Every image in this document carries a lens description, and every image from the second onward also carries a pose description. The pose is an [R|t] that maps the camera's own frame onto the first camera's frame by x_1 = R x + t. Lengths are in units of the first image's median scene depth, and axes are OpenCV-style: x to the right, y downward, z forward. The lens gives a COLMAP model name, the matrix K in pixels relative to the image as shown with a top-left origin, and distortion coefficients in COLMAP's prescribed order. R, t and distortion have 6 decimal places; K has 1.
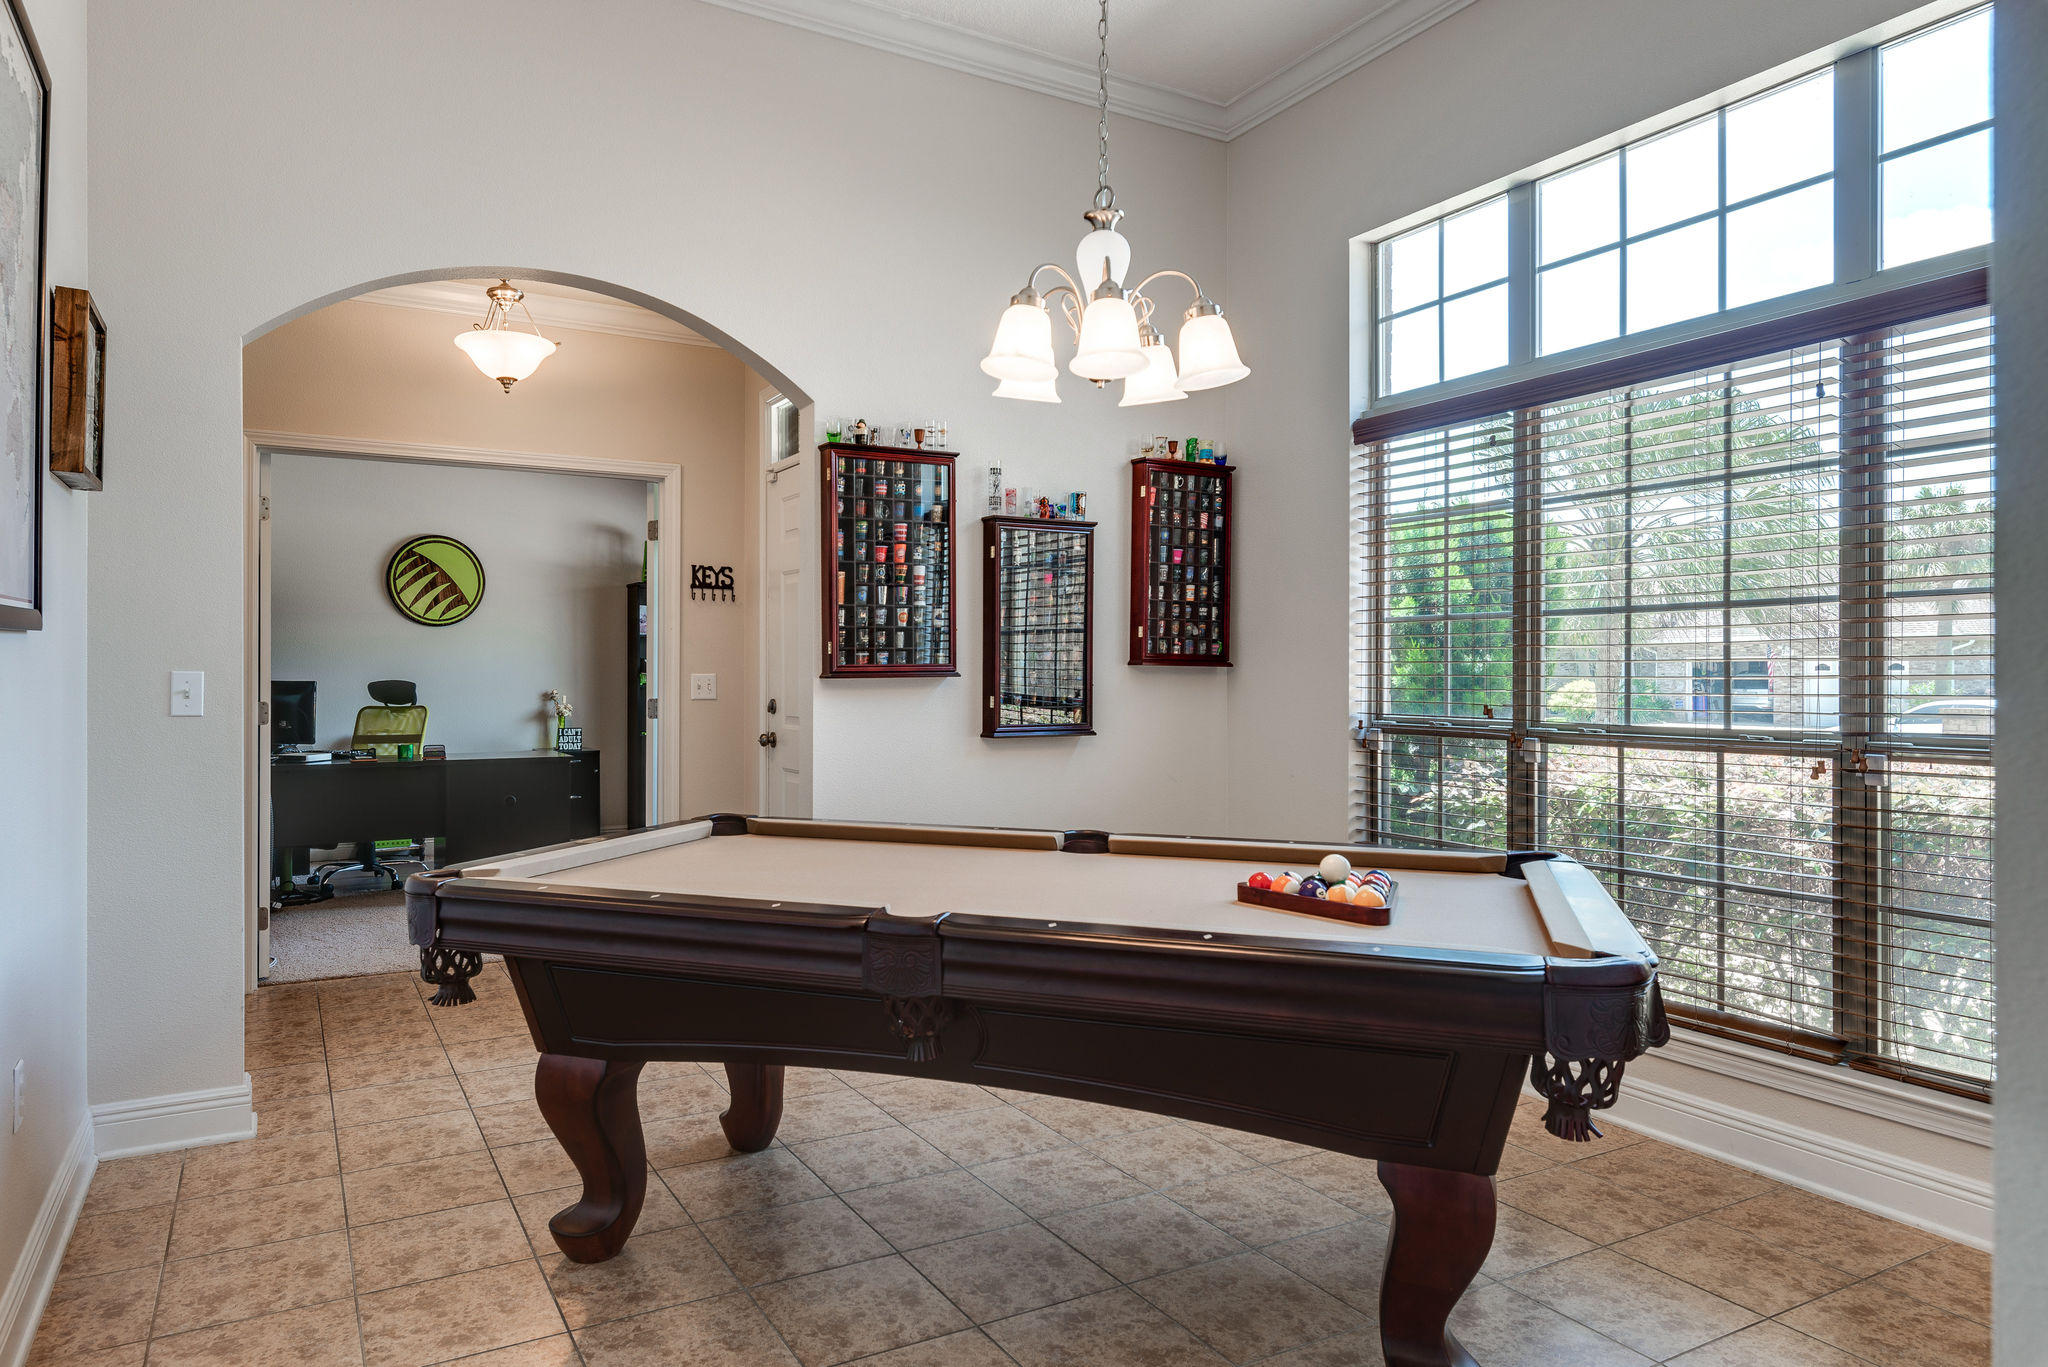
lens RADIAL K [[1217.9, 0, 1031.6], [0, 1217.9, 682.9], [0, 0, 1]] dist [0.007243, -0.000898]
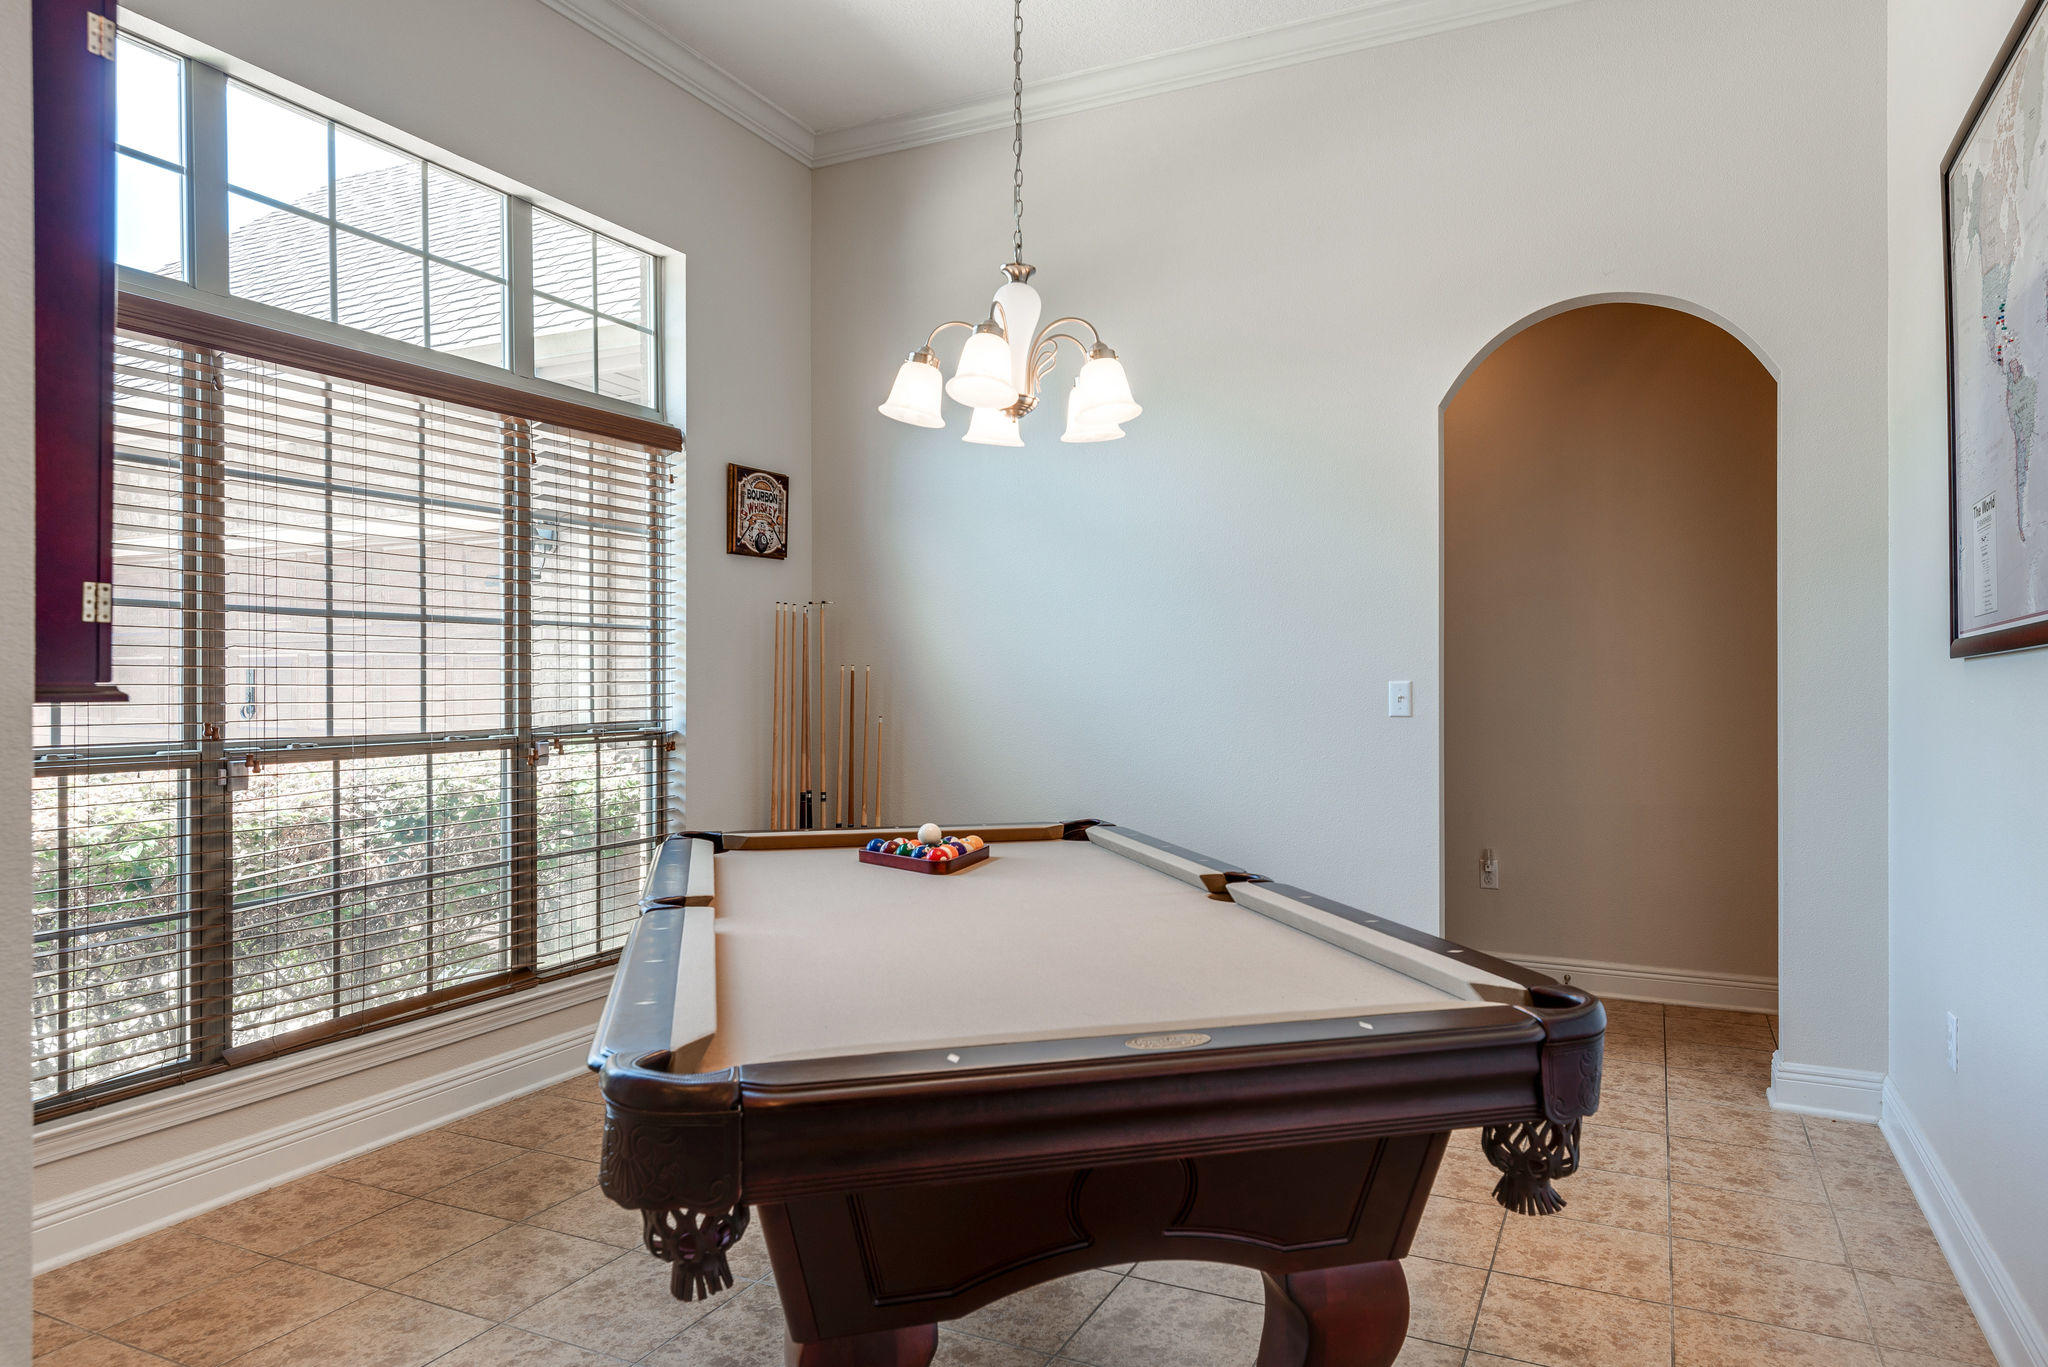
lens RADIAL K [[1217.9, 0, 1026.0], [0, 1217.9, 683.0], [0, 0, 1]] dist [0.007243, -0.000898]
pose [[-0.529728, -0.005135, 0.848152, -0.597363], [0.001842, 0.999972, 0.007205, -0.012583], [-0.848166, 0.005379, -0.529704, 1.051950]]
